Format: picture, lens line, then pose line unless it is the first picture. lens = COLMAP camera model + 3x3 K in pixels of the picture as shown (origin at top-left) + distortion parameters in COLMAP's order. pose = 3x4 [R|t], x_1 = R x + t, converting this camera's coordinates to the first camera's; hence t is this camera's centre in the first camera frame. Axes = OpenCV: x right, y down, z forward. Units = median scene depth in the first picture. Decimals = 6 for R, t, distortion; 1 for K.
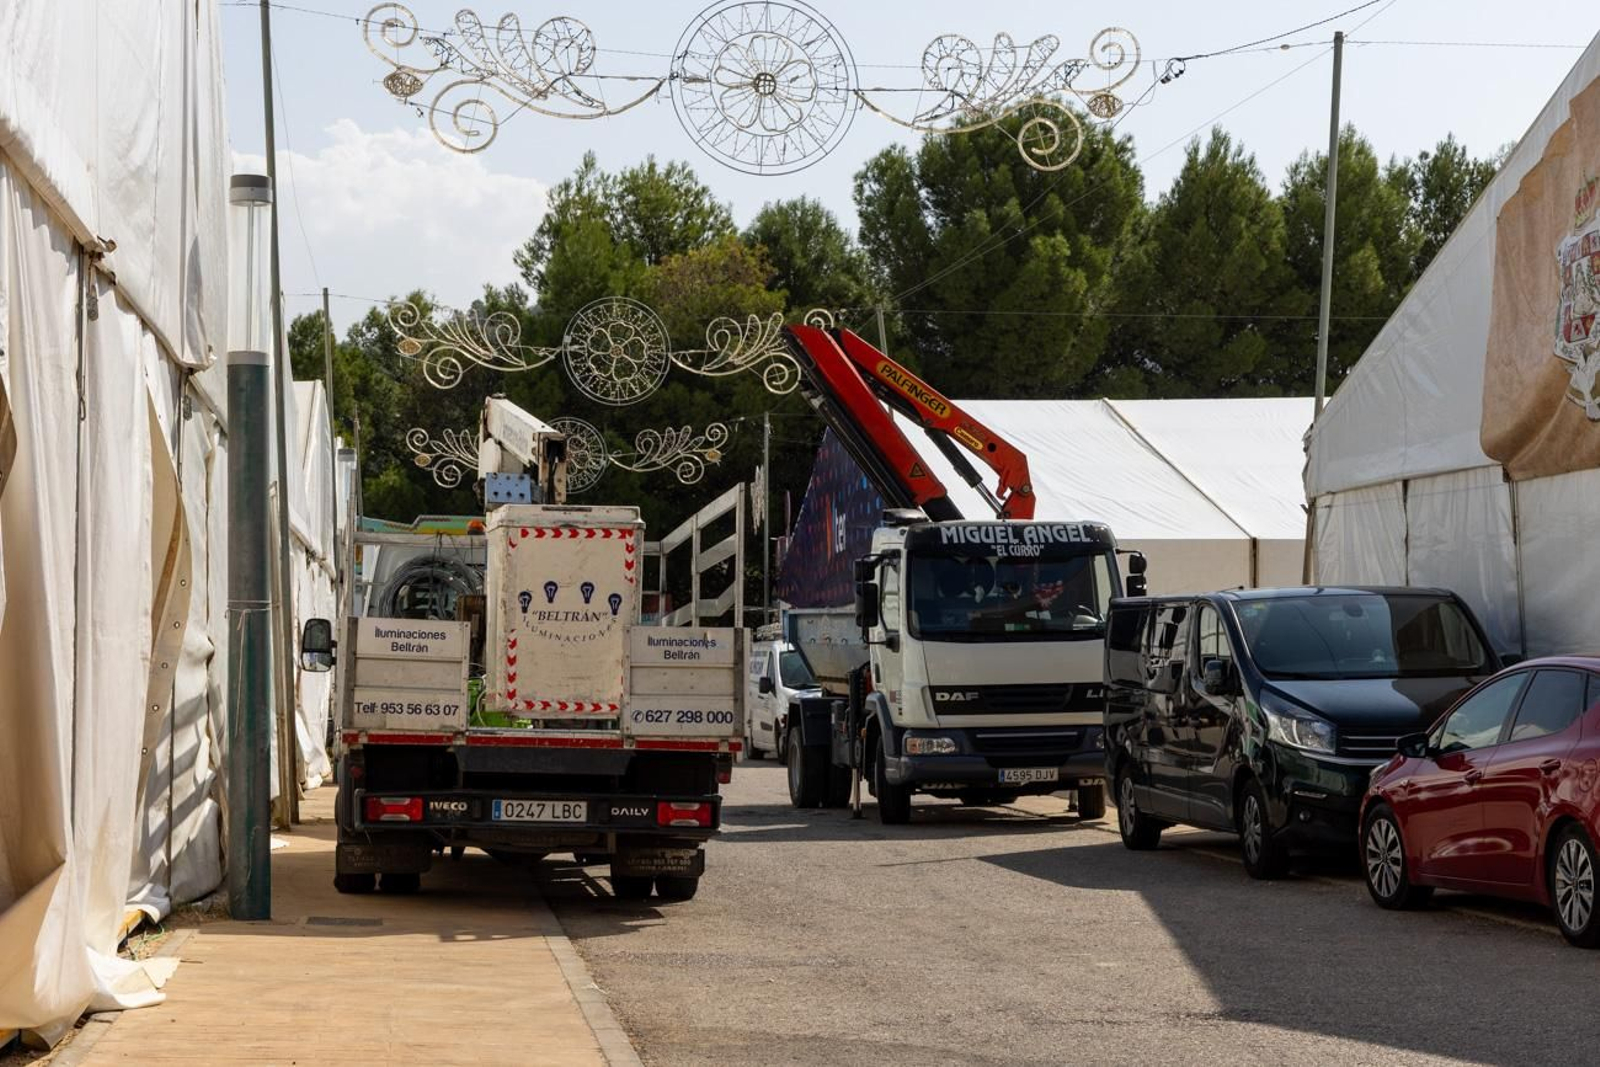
lens RADIAL K [[3291.3, 0, 804.2], [0, 3291.3, 540.9], [0, 0, 1]] dist [0.106141, 0.000000]
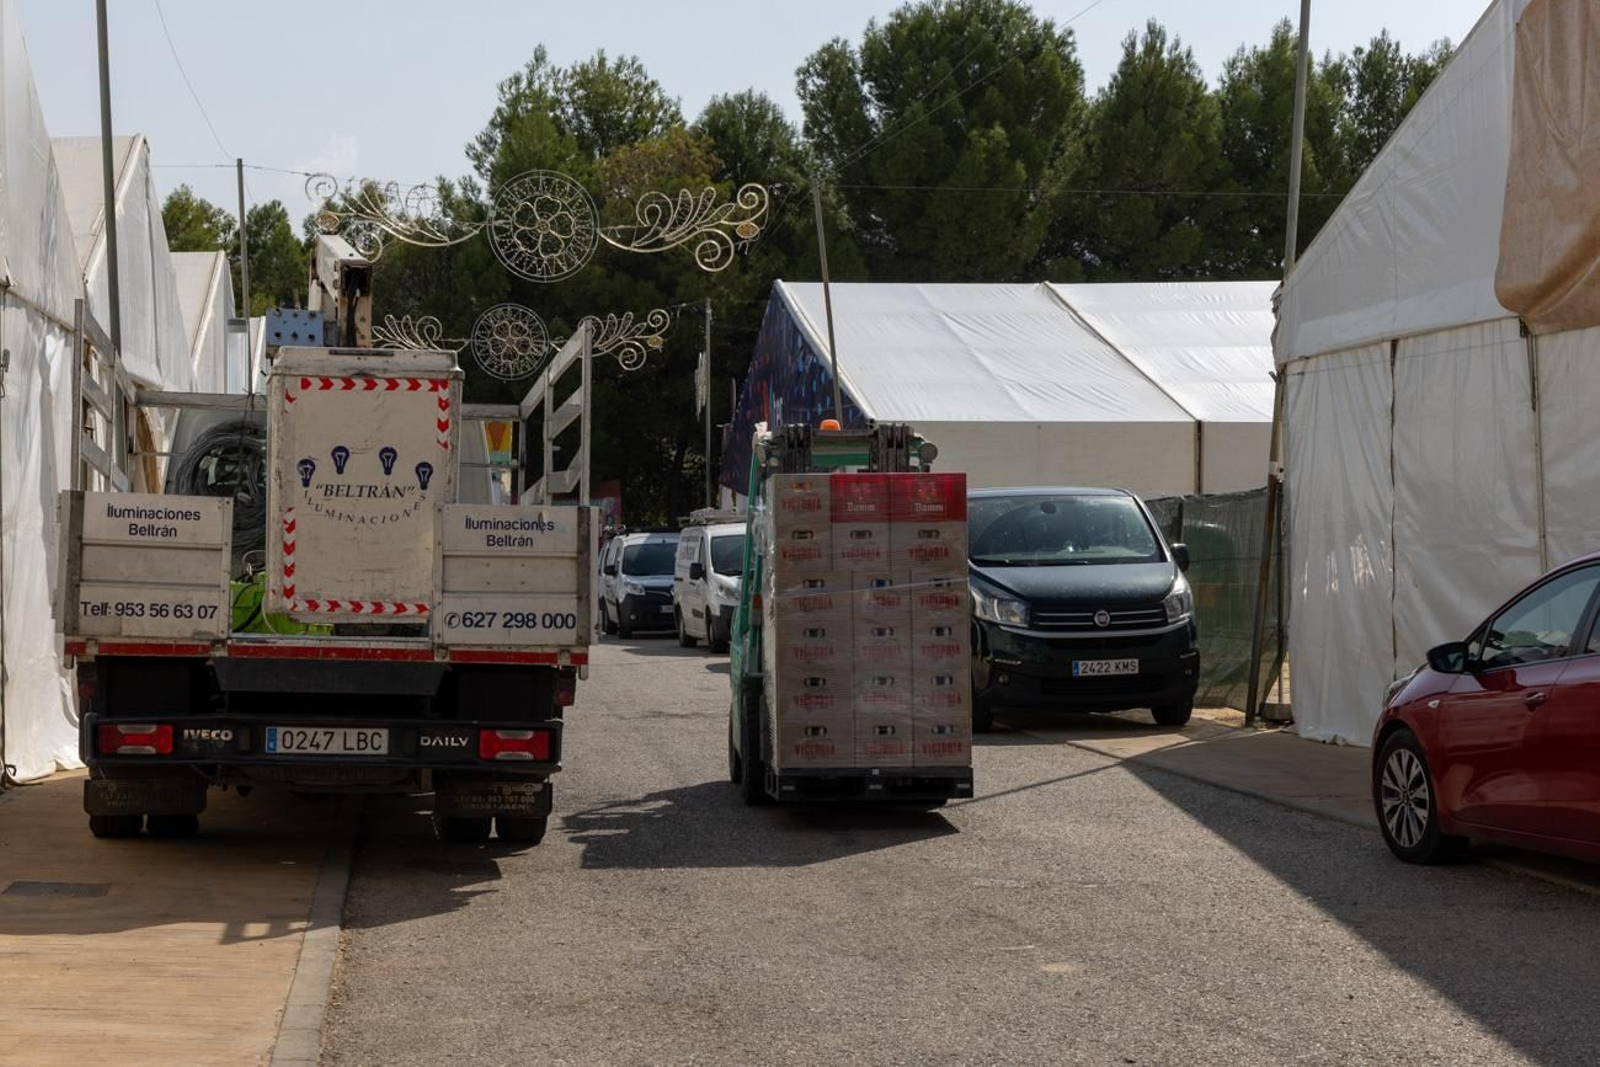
lens RADIAL K [[3018.2, 0, 800.7], [0, 3018.2, 538.4], [0, 0, 1]] dist [0.158714, 0.000000]
pose [[0.999934, 0.000939, 0.011415, 0.013934], [-0.001328, 0.999417, 0.034104, 0.005712], [-0.011376, -0.034117, 0.999353, 0.170211]]
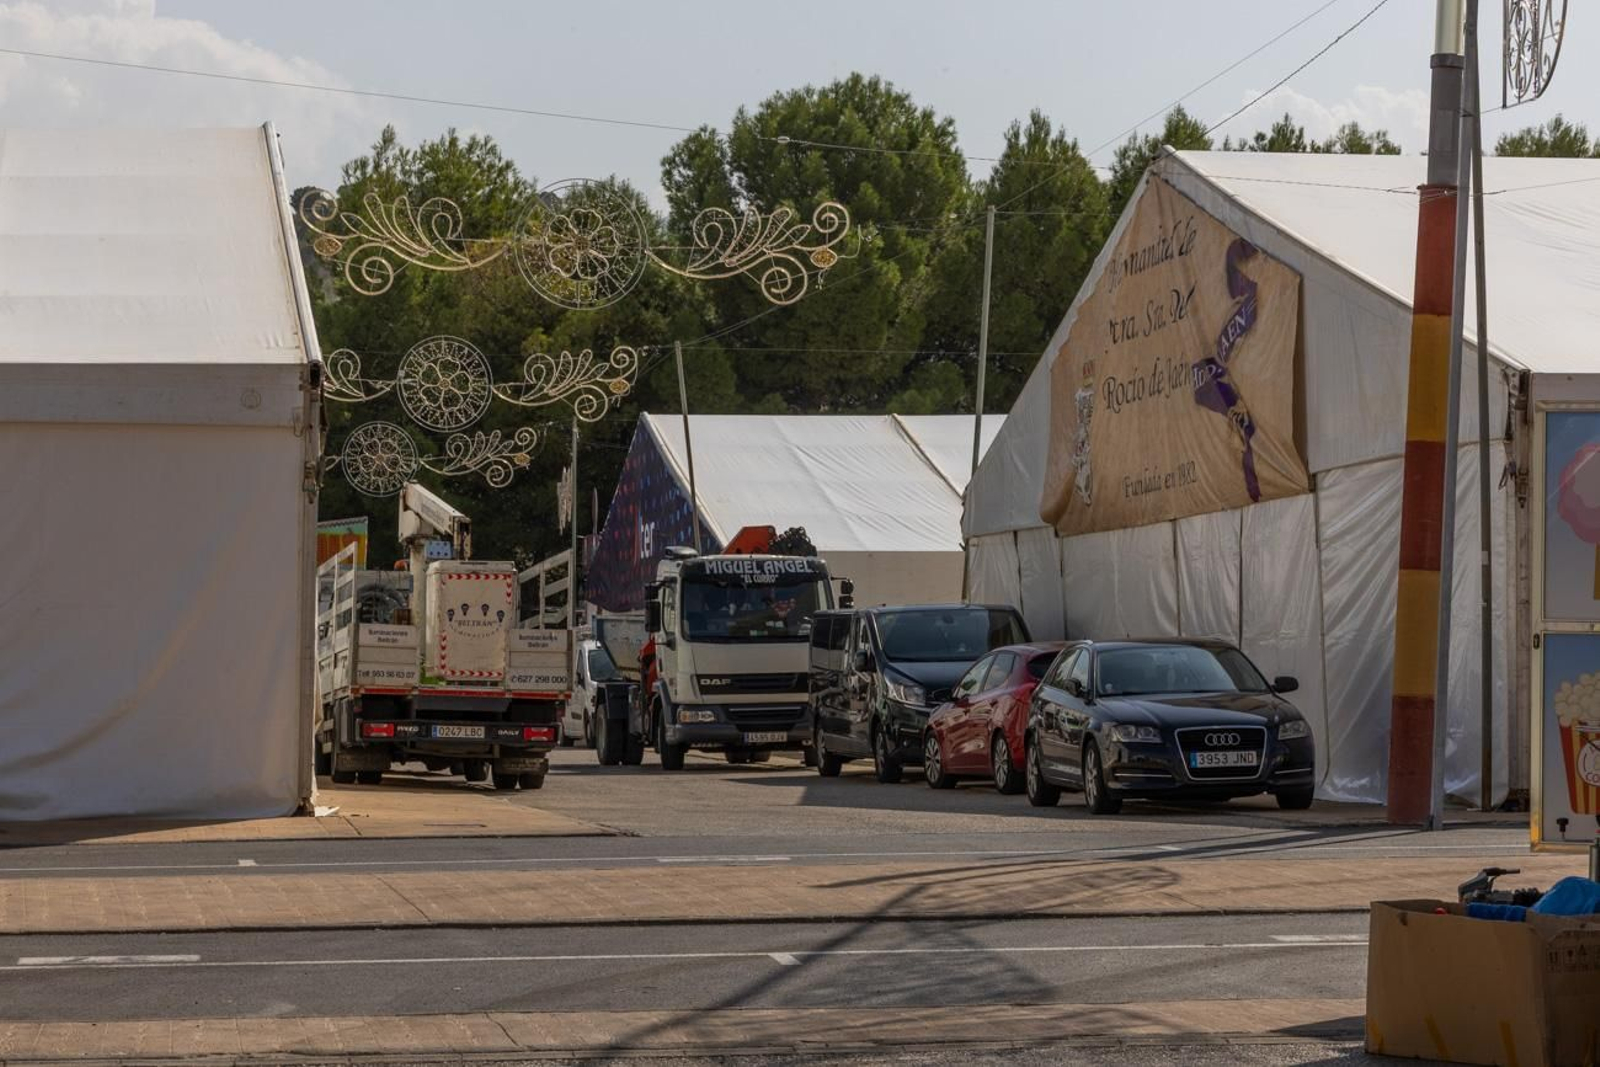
lens RADIAL K [[4487.1, 0, 802.3], [0, 4487.1, 535.2], [0, 0, 1]] dist [-0.299048, 0.000000]
pose [[0.999122, 0.003358, 0.041771, 0.002672], [-0.003602, 0.999977, 0.005770, -0.023704], [-0.041751, -0.005916, 0.999111, -0.859955]]
